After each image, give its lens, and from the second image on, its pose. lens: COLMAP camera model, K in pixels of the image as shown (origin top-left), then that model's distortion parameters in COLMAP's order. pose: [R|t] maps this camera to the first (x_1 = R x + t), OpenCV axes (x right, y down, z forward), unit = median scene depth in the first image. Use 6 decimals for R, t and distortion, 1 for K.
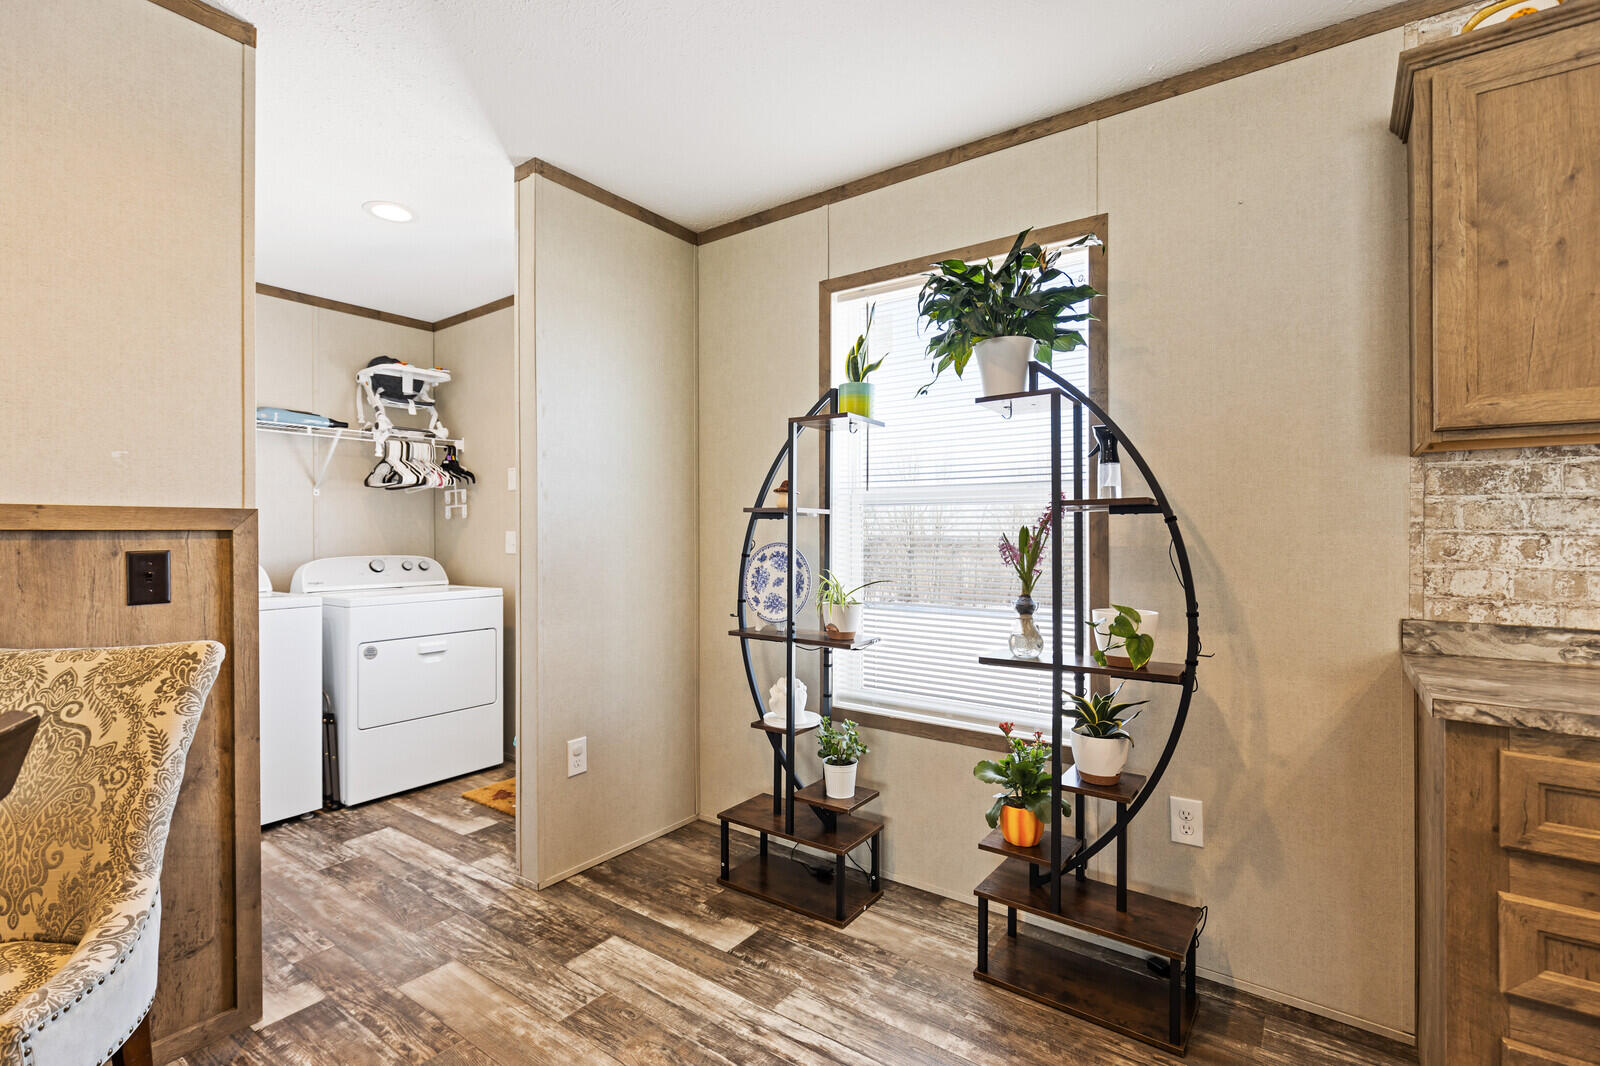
lens RADIAL K [[722.3, 0, 791.8], [0, 722.3, 531.0], [0, 0, 1]] dist [-0.001162, -0.000705]
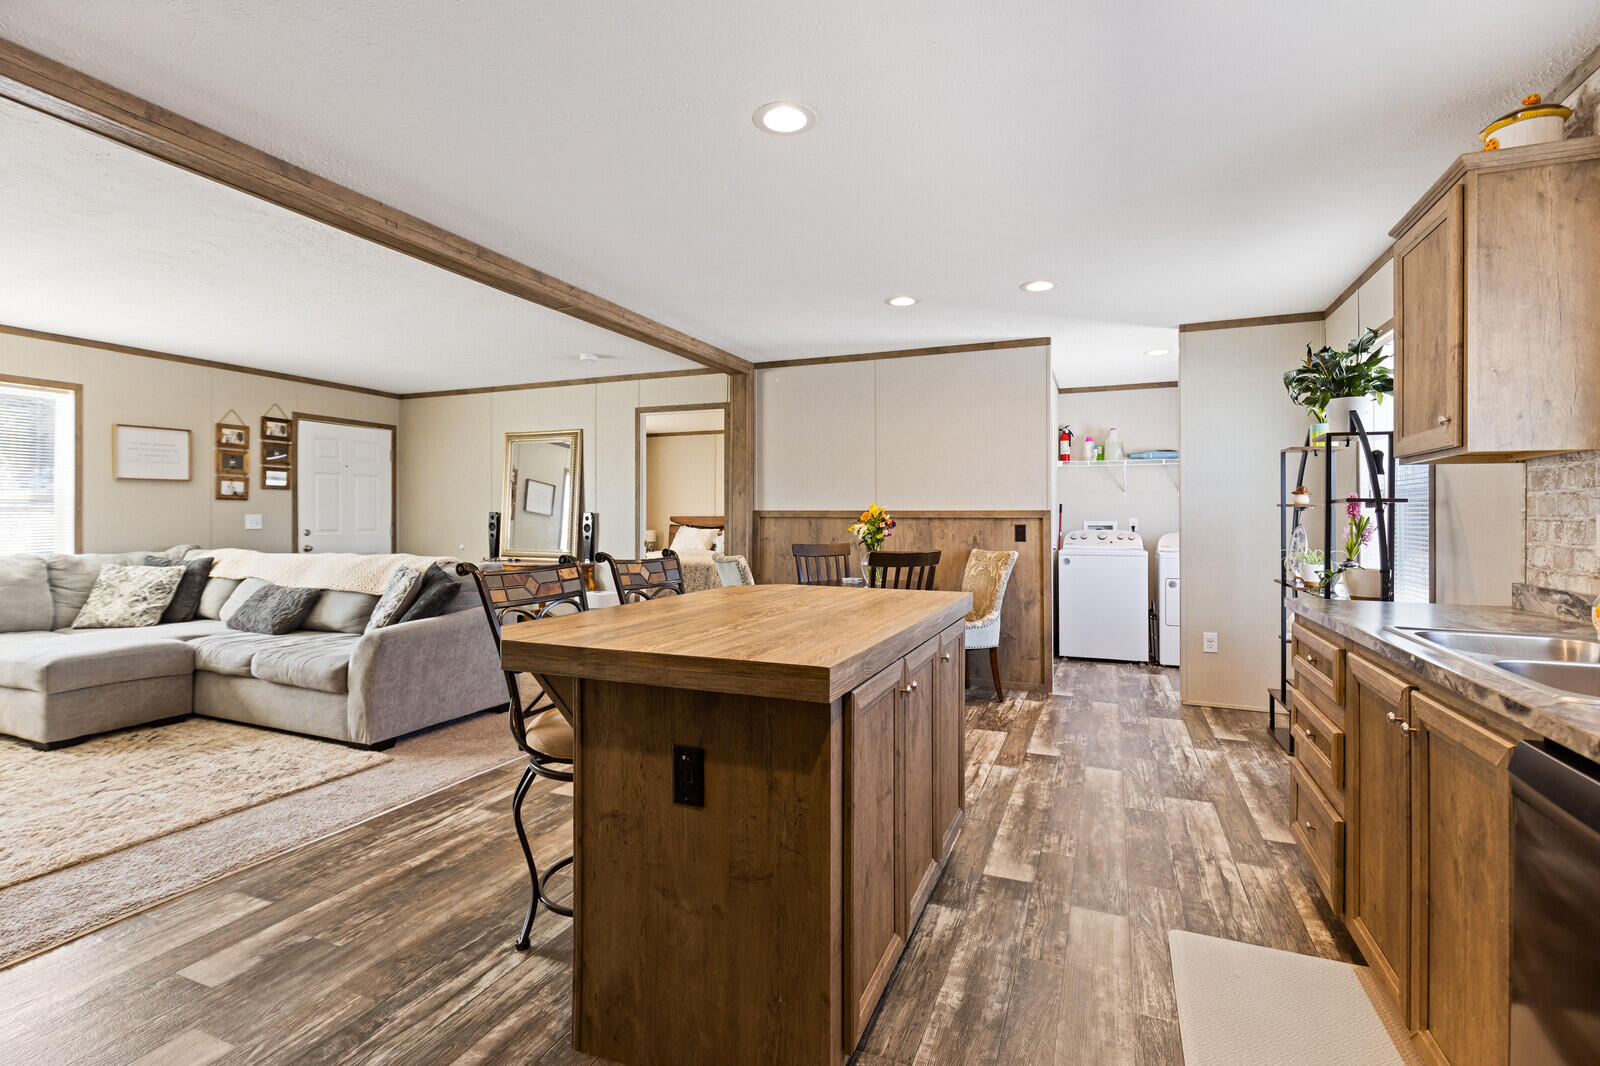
lens RADIAL K [[741.3, 0, 798.6], [0, 741.3, 513.1], [0, 0, 1]] dist [-0.002516, -0.000352]
pose [[0.233527, -0.008780, -0.972311, 1.896825], [0.005767, 0.999954, -0.007644, -0.006135], [0.972333, -0.003822, 0.233567, -0.639186]]
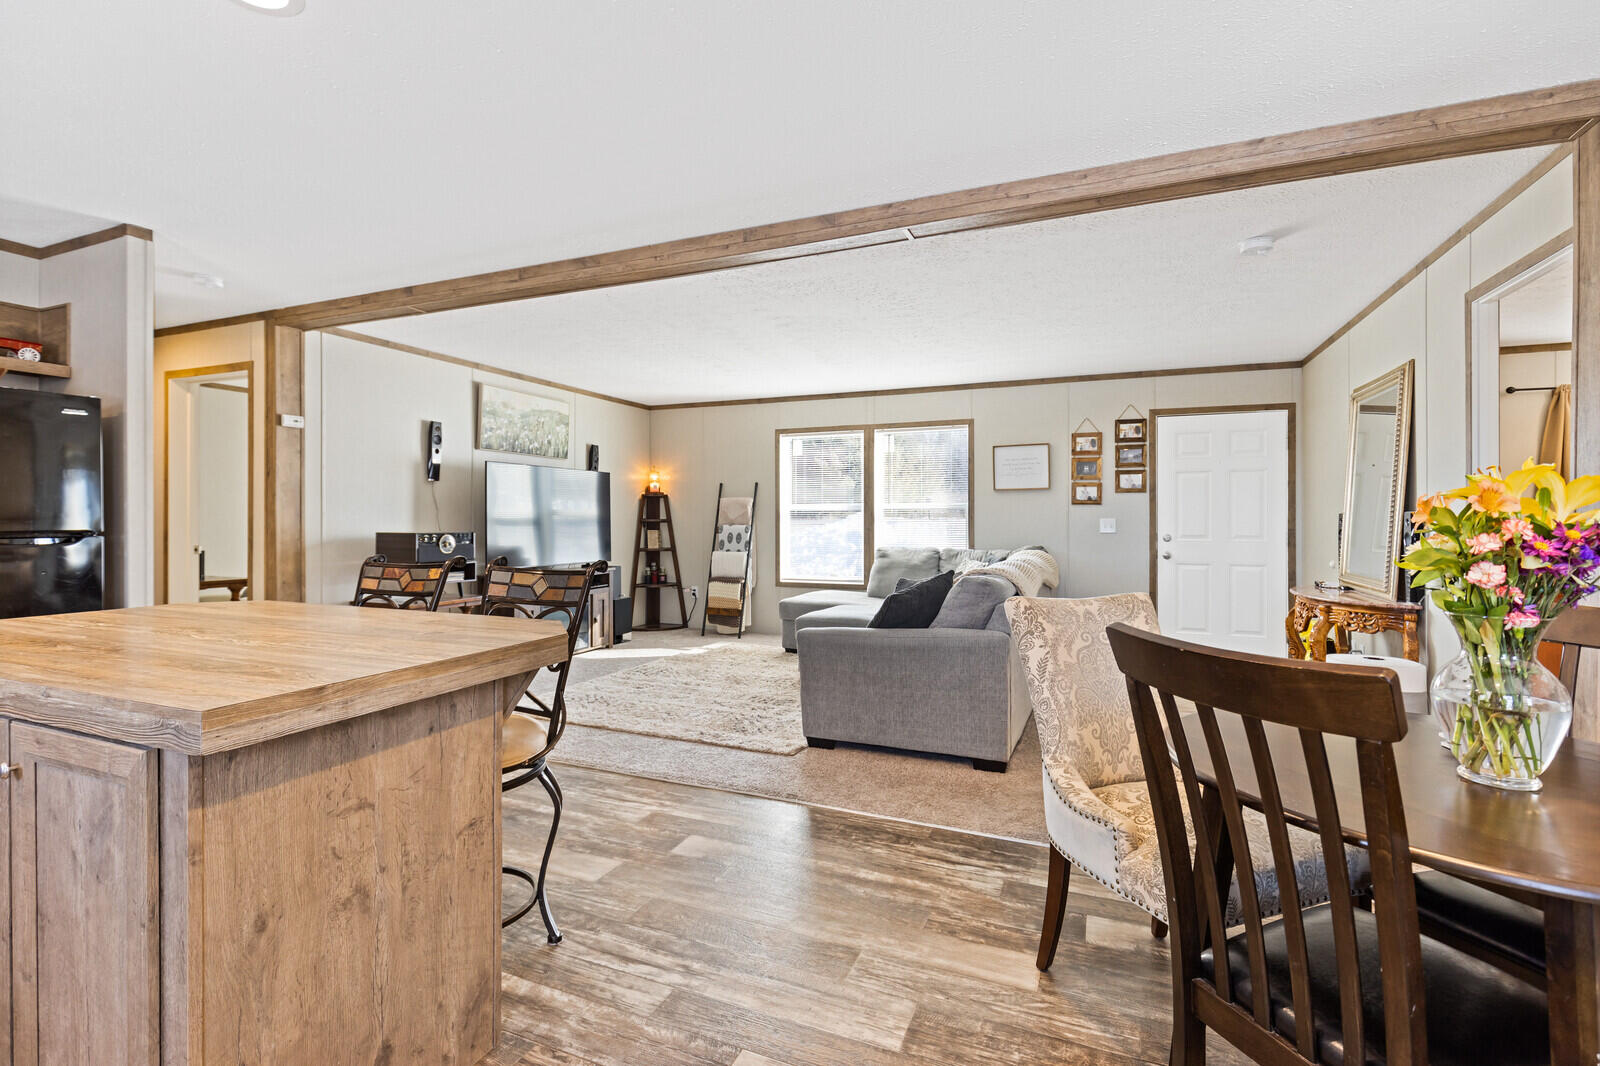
lens RADIAL K [[732.4, 0, 796.3], [0, 732.4, 523.0], [0, 0, 1]] dist [-0.001873, -0.000536]
pose [[-0.973378, -0.002970, -0.229185, 0.055814], [-0.001963, 0.999987, -0.004621, 0.001377], [0.229196, -0.004049, -0.973372, 0.820712]]
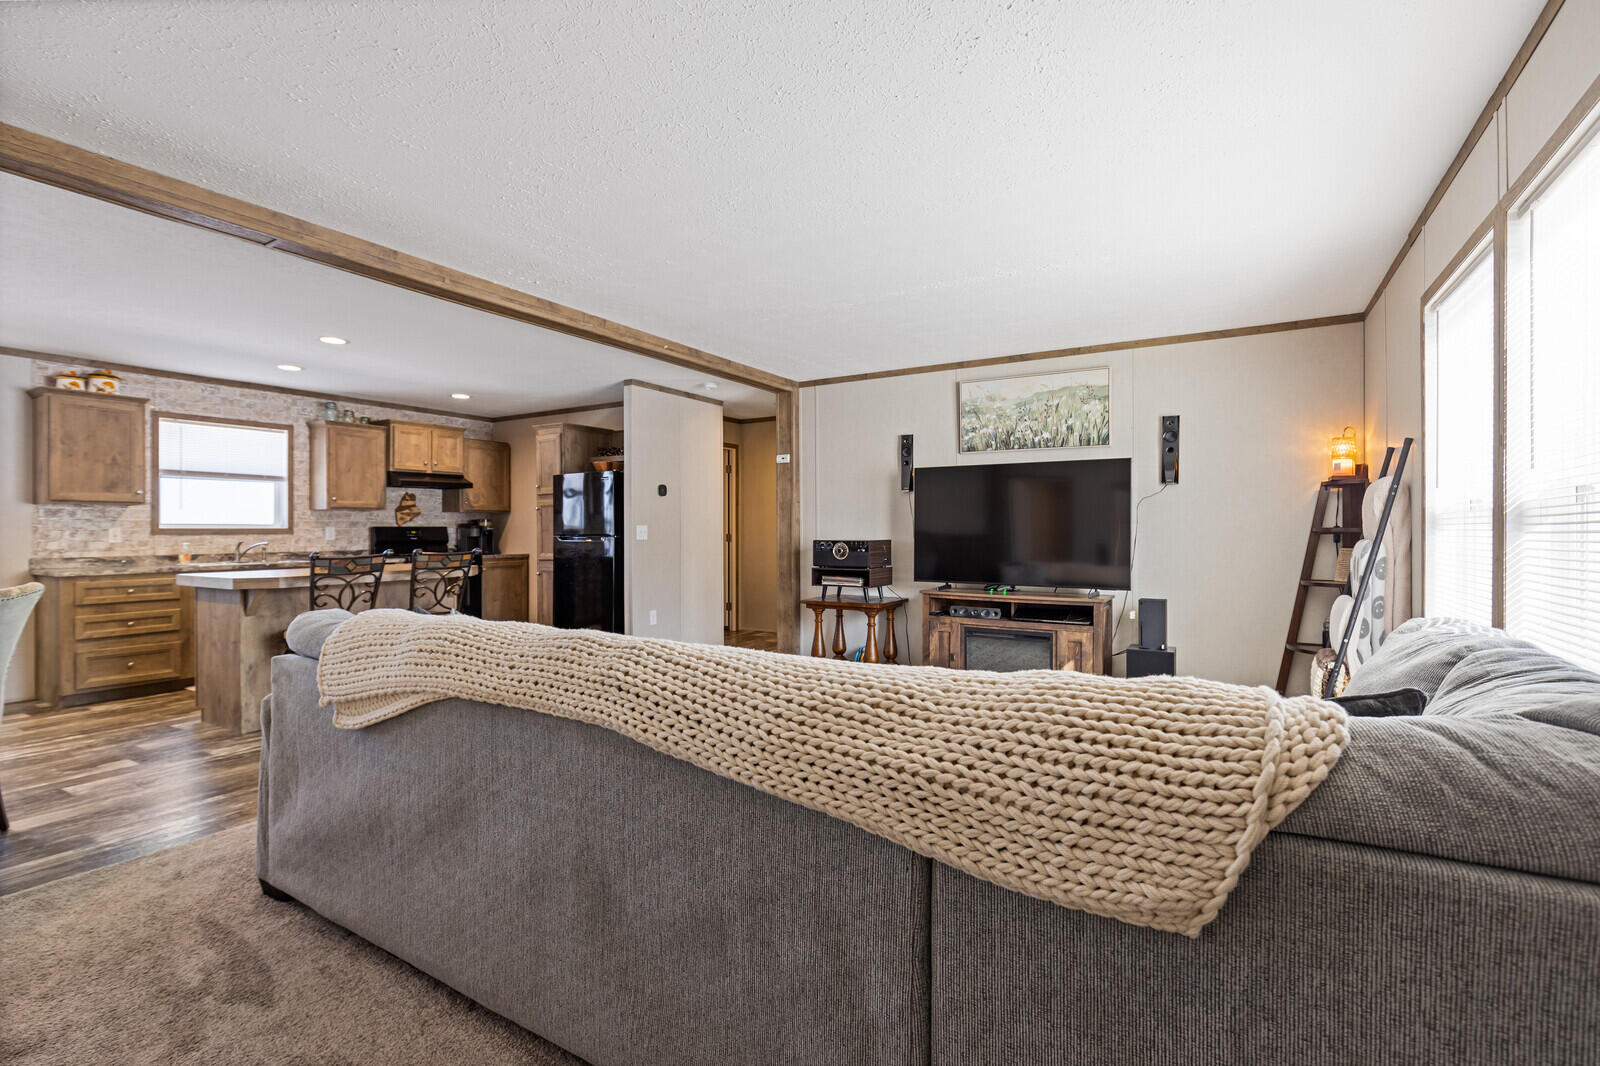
lens RADIAL K [[724.3, 0, 797.0], [0, 724.3, 527.4], [0, 0, 1]] dist [-0.002904, 0.000176]
pose [[-0.090778, -0.003031, 0.995867, -2.429243], [-0.006724, 0.999974, 0.002431, -0.035718], [-0.995848, -0.006475, -0.090796, -1.895518]]
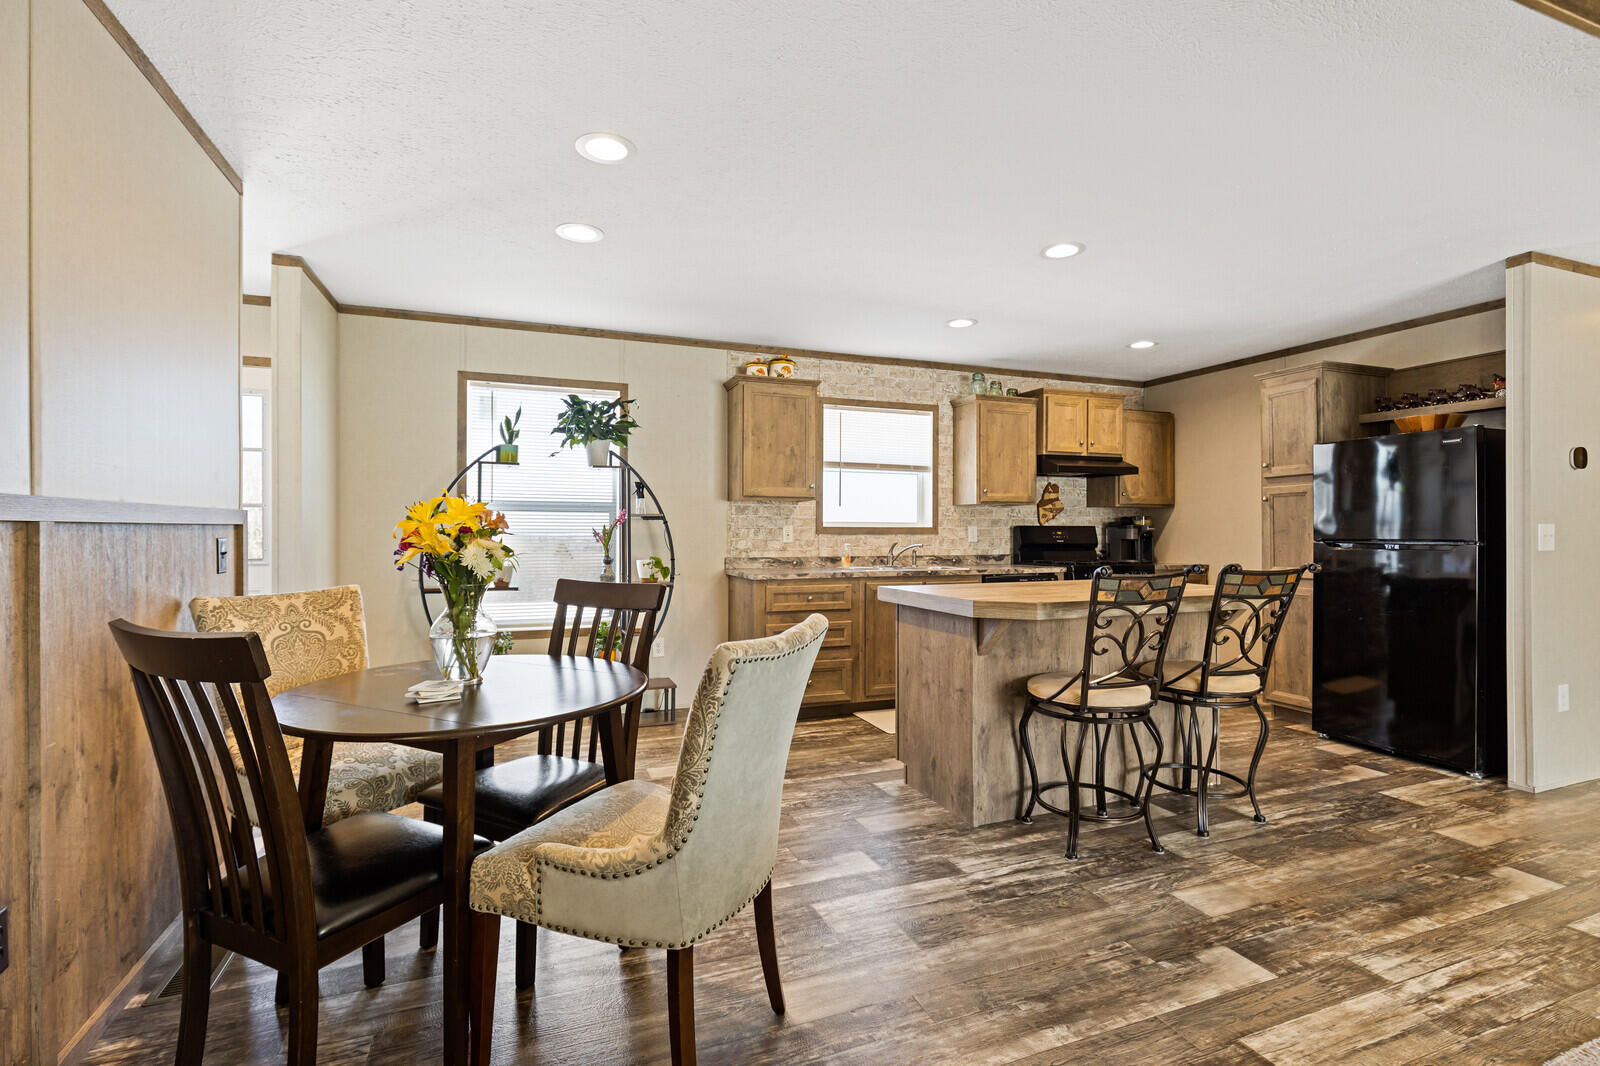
lens RADIAL K [[731.7, 0, 790.4], [0, 731.7, 526.7], [0, 0, 1]] dist [-0.001271, -0.000112]
pose [[0.539077, -0.001042, 0.842256, -1.470982], [-0.007630, 0.999952, 0.006120, -0.021319], [-0.842222, -0.009726, 0.539043, -0.786177]]
